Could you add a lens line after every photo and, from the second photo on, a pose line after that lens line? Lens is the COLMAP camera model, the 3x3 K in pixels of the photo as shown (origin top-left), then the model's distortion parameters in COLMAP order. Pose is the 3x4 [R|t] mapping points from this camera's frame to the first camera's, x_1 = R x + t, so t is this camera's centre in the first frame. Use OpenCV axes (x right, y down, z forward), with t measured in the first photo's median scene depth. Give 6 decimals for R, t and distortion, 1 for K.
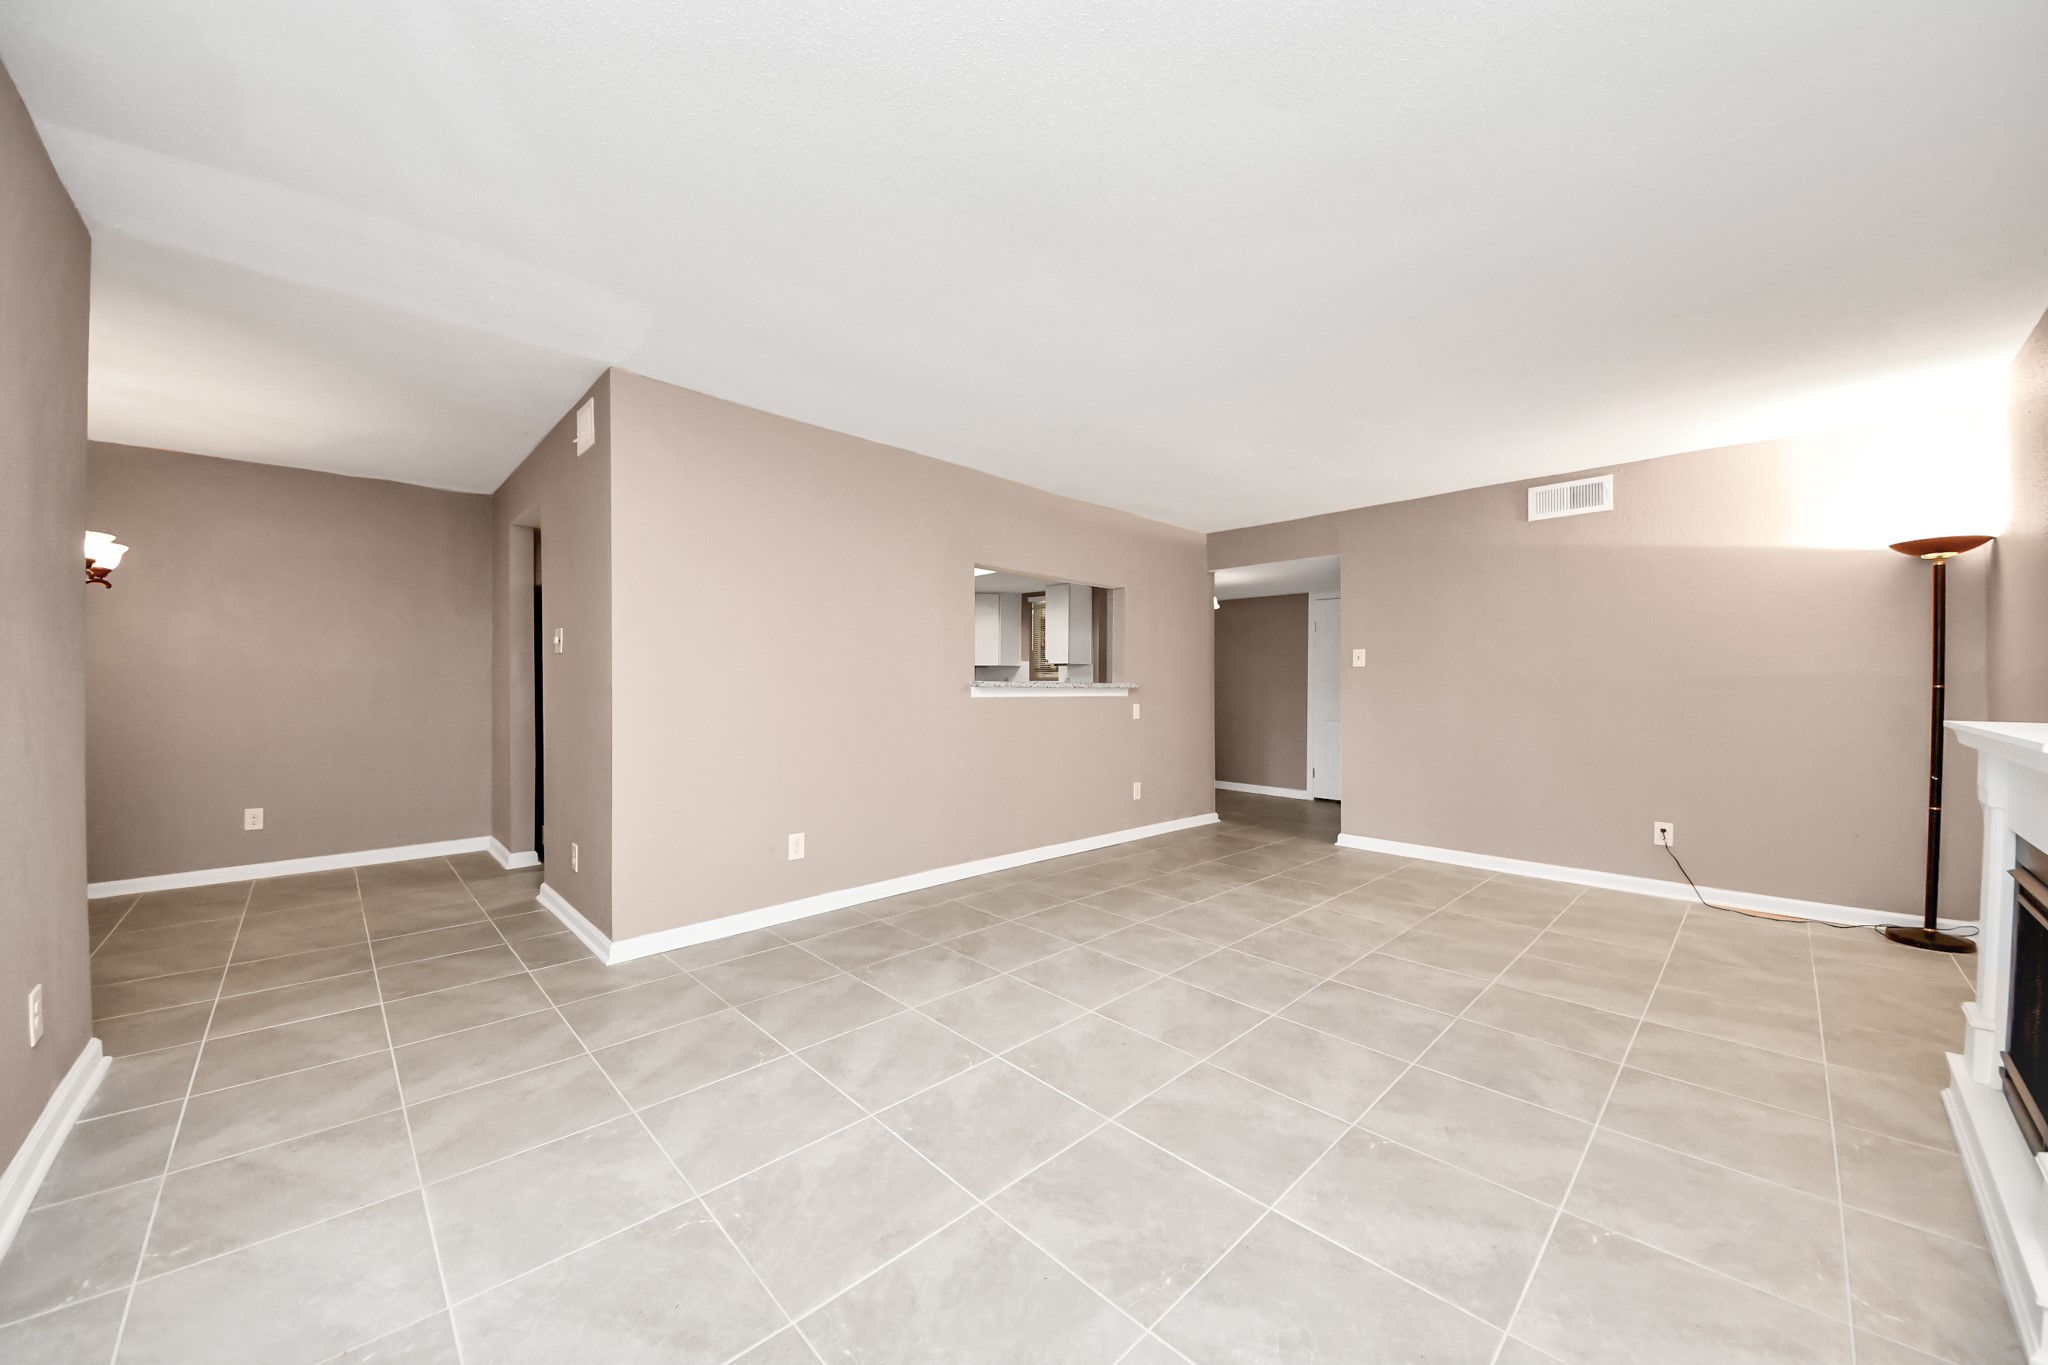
lens RADIAL K [[747.7, 0, 1027.8], [0, 747.7, 691.8], [0, 0, 1]] dist [0.035281, -0.031082]
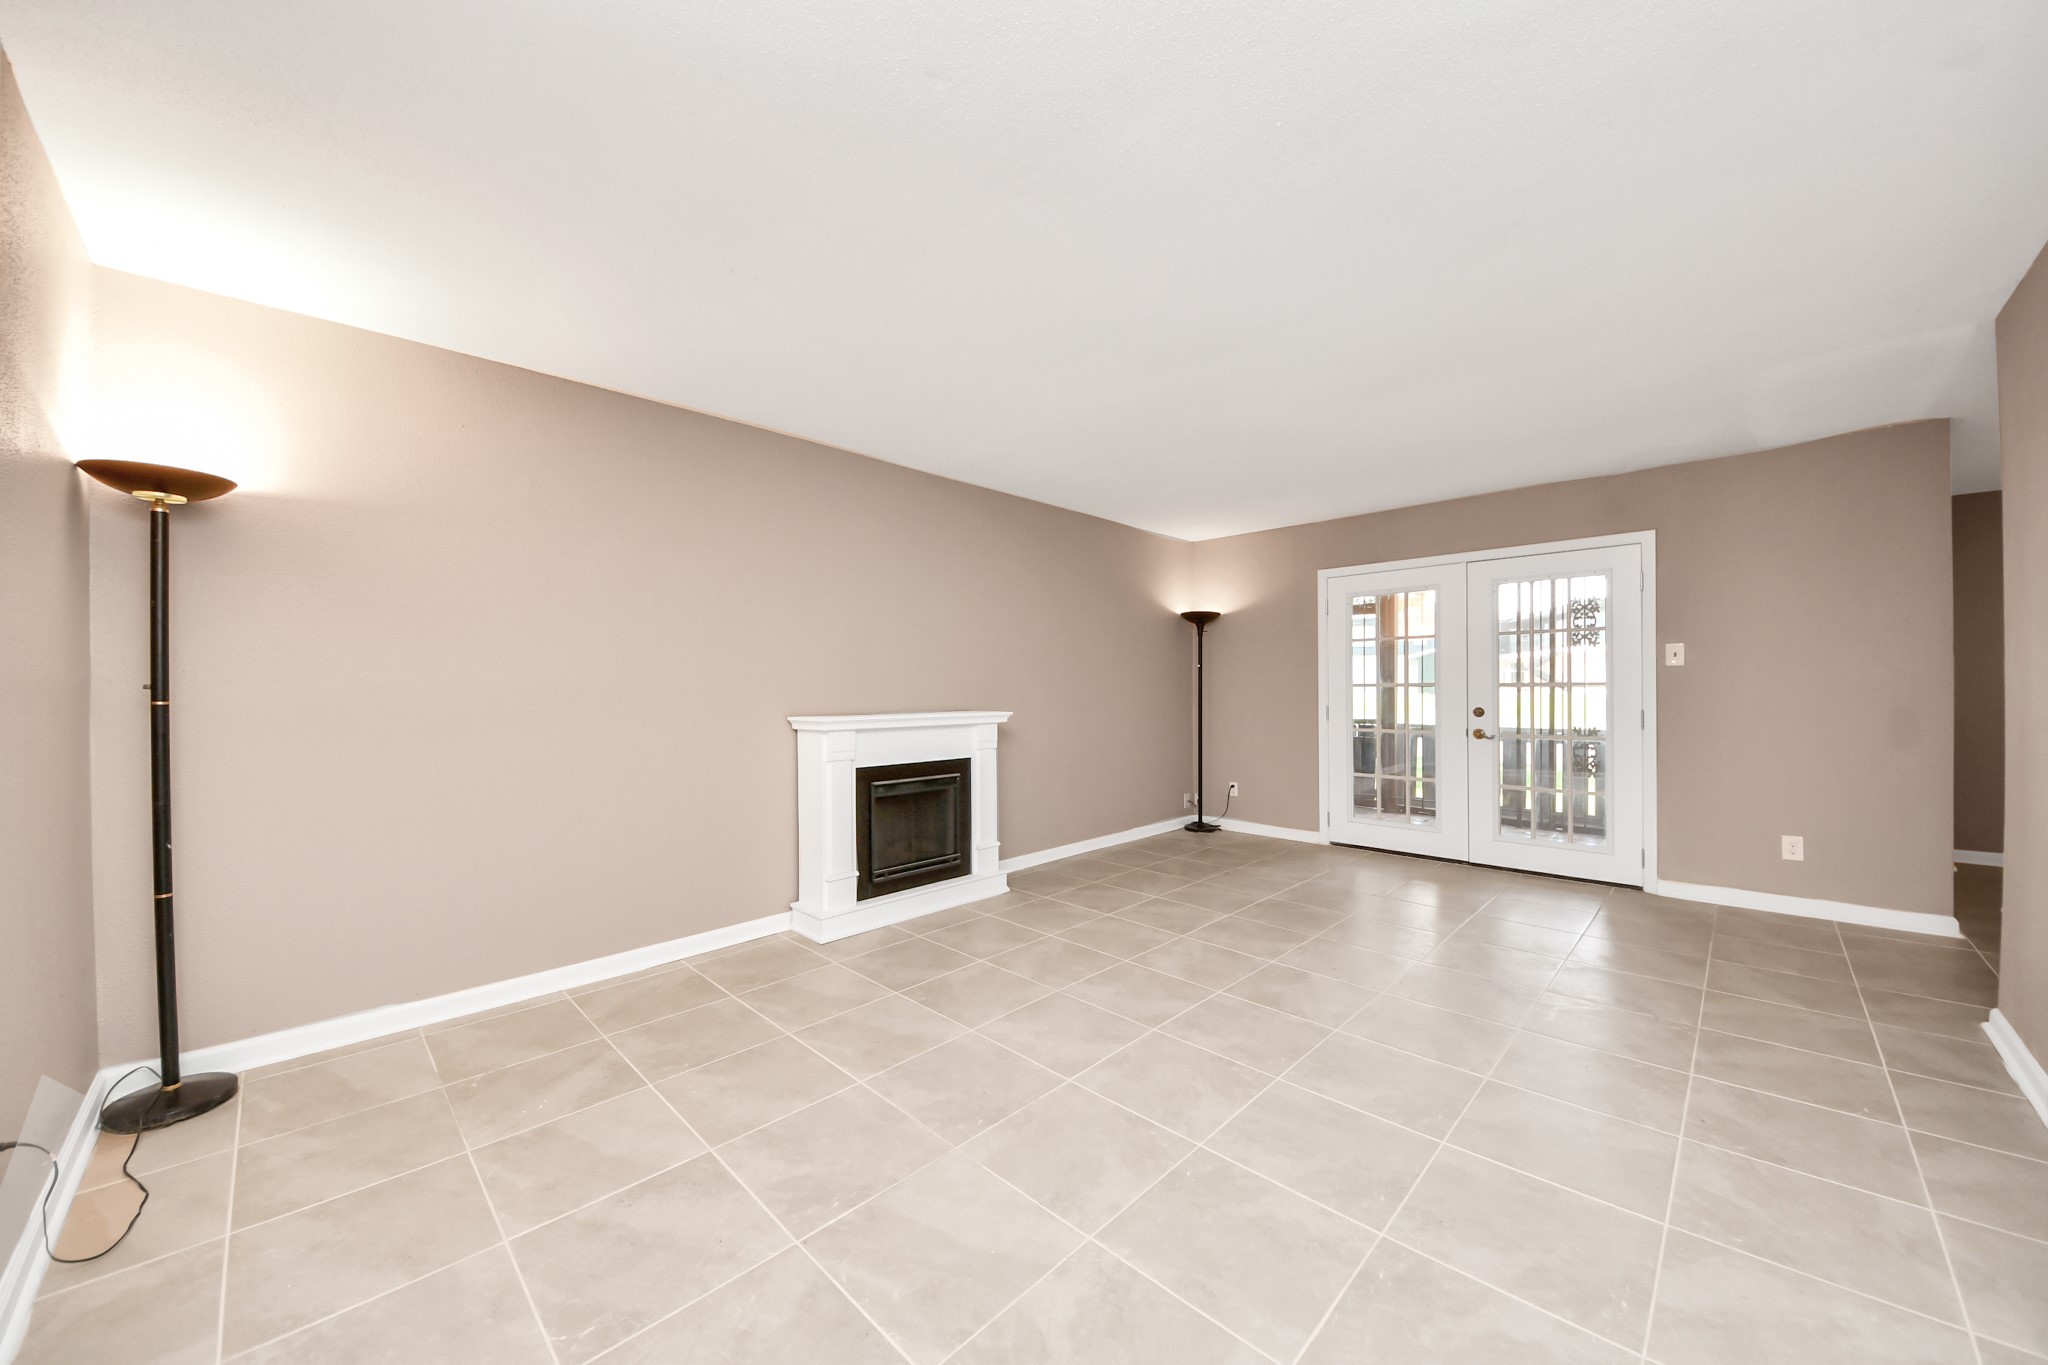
lens RADIAL K [[747.7, 0, 1027.8], [0, 747.7, 691.8], [0, 0, 1]] dist [0.035281, -0.031082]
pose [[-0.999732, -0.000369, -0.023133, 0.525685], [-0.000650, 0.999926, 0.012123, -0.026429], [0.023127, 0.012135, -0.999659, 1.739967]]
